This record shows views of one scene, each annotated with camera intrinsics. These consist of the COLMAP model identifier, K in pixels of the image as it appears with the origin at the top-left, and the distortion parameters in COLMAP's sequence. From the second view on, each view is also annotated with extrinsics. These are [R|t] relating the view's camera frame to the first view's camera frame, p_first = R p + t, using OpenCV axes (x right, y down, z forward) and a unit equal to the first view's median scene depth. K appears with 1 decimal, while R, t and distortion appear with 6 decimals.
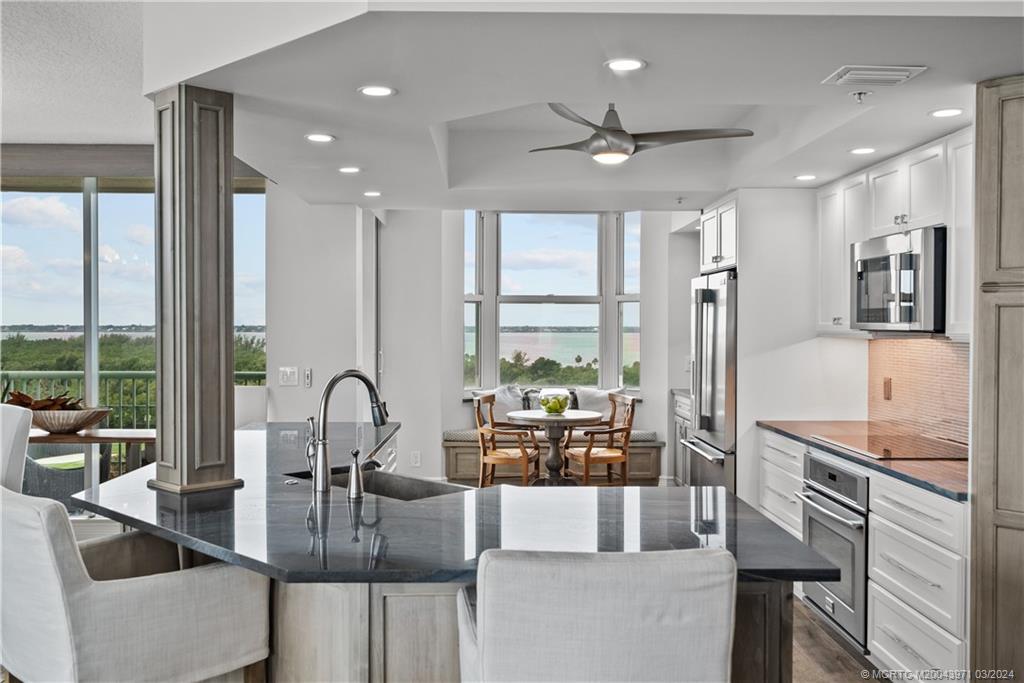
lens RADIAL K [[917.3, 0, 512.0], [0, 917.3, 341.5], [0, 0, 1]] dist [0.006086, 0.001980]
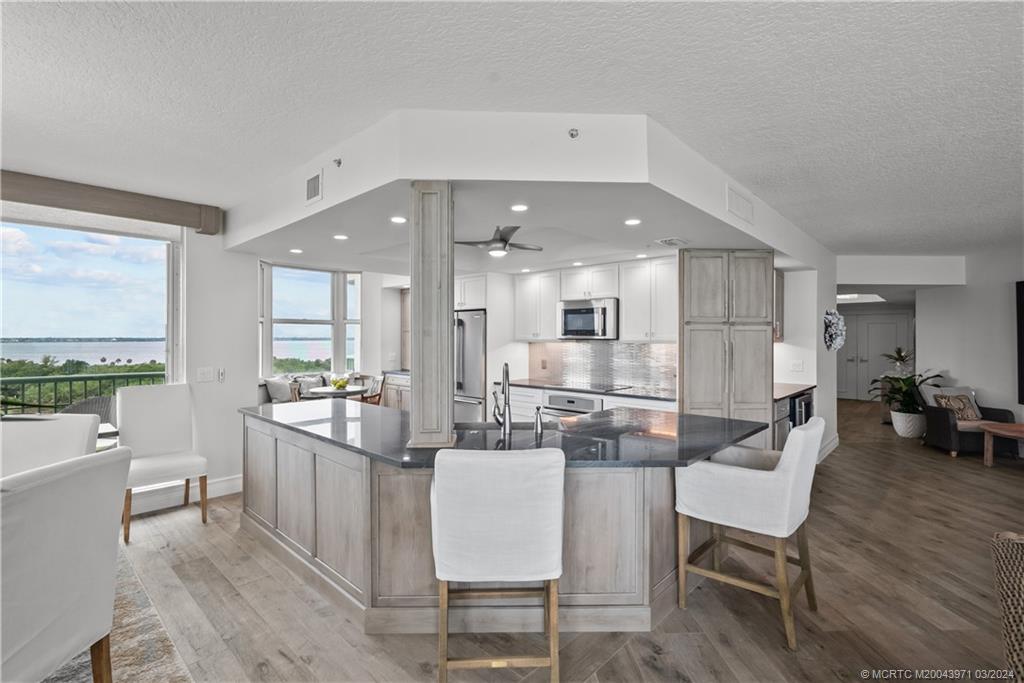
lens RADIAL K [[470.4, 0, 510.2], [0, 470.4, 338.3], [0, 0, 1]] dist [0.000710, 0.000600]
pose [[0.703761, -0.004241, 0.710424, -0.476612], [0.013885, 0.999873, -0.007786, -0.005415], [-0.710301, 0.015344, 0.703731, 0.207825]]
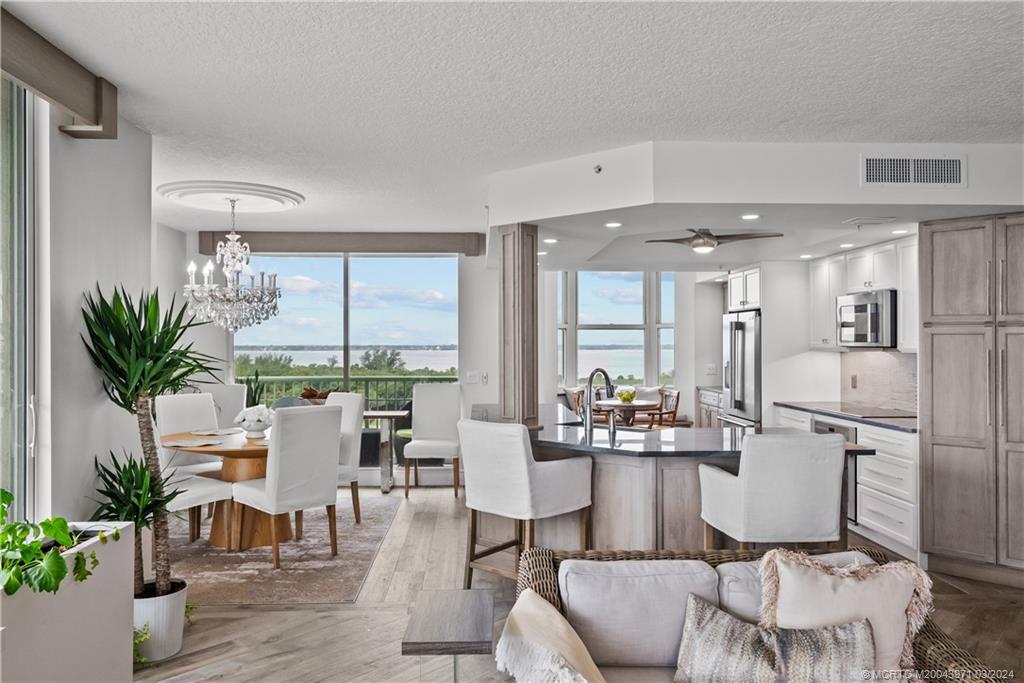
lens RADIAL K [[755.5, 0, 512.0], [0, 755.5, 341.5], [0, 0, 1]] dist [0.003921, 0.002814]
pose [[0.999726, -0.004238, 0.023008, -0.232318], [0.004725, 0.999765, -0.021160, 0.004458], [-0.022913, 0.021263, 0.999511, -0.343666]]
